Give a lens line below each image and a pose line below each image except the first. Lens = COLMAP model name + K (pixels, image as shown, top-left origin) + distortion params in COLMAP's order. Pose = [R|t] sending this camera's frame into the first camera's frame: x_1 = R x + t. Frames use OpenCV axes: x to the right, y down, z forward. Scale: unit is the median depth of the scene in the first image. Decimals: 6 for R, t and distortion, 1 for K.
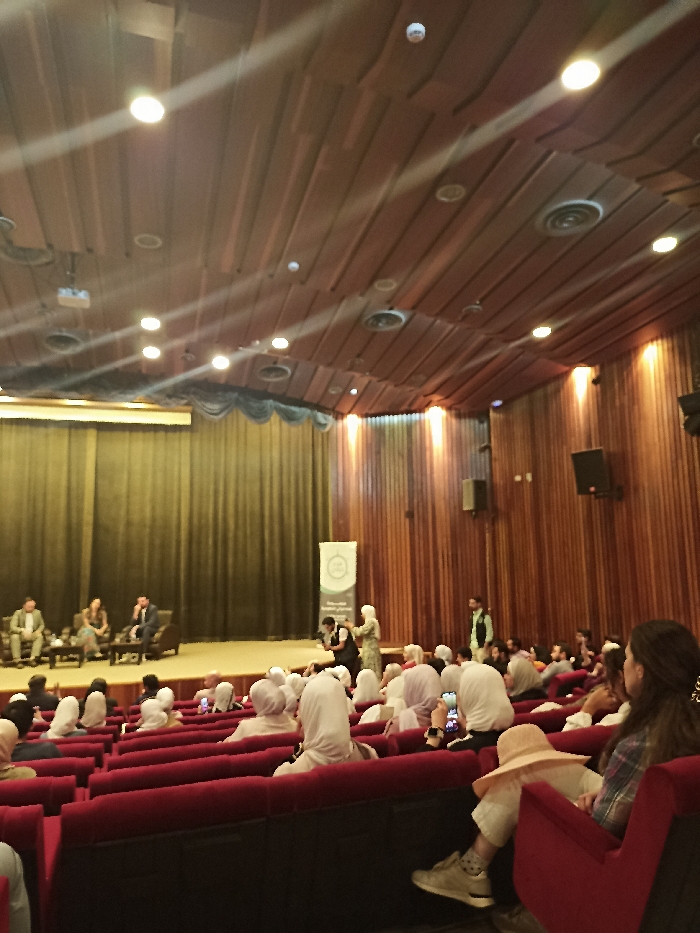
lens RADIAL K [[693.8, 0, 350.6], [0, 693.8, 469.5], [0, 0, 1]] dist [0.043010, -0.000842]
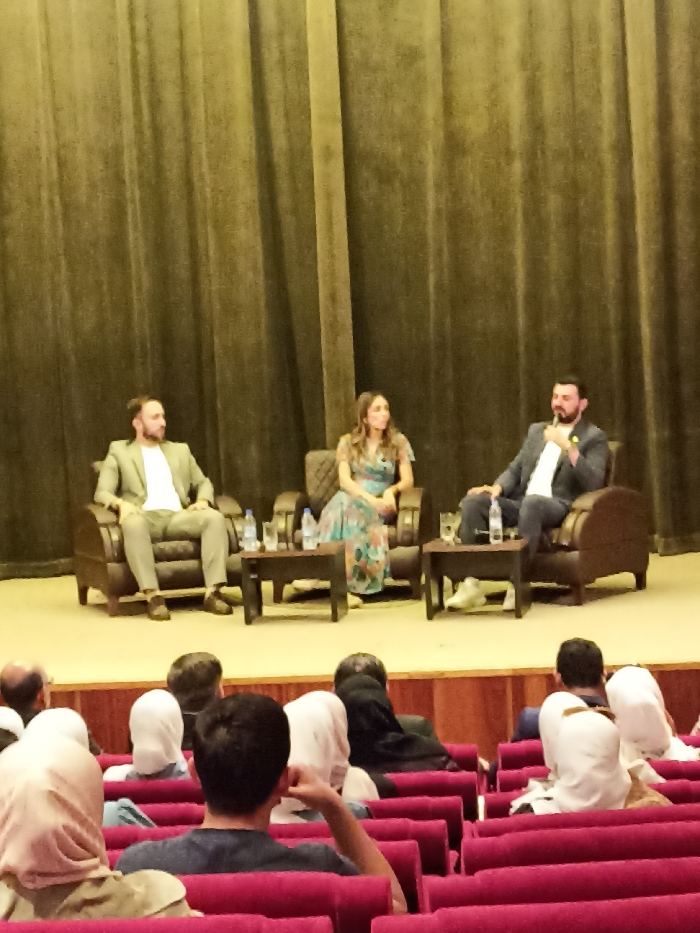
lens RADIAL K [[2118.0, 0, 350.0], [0, 2118.0, 466.5], [0, 0, 1]] dist [0.033317, 0.088603]
pose [[0.932737, -0.005118, -0.360520, -0.049959], [0.077482, 0.979384, 0.186556, 0.047239], [0.352133, -0.201942, 0.913905, 0.181343]]
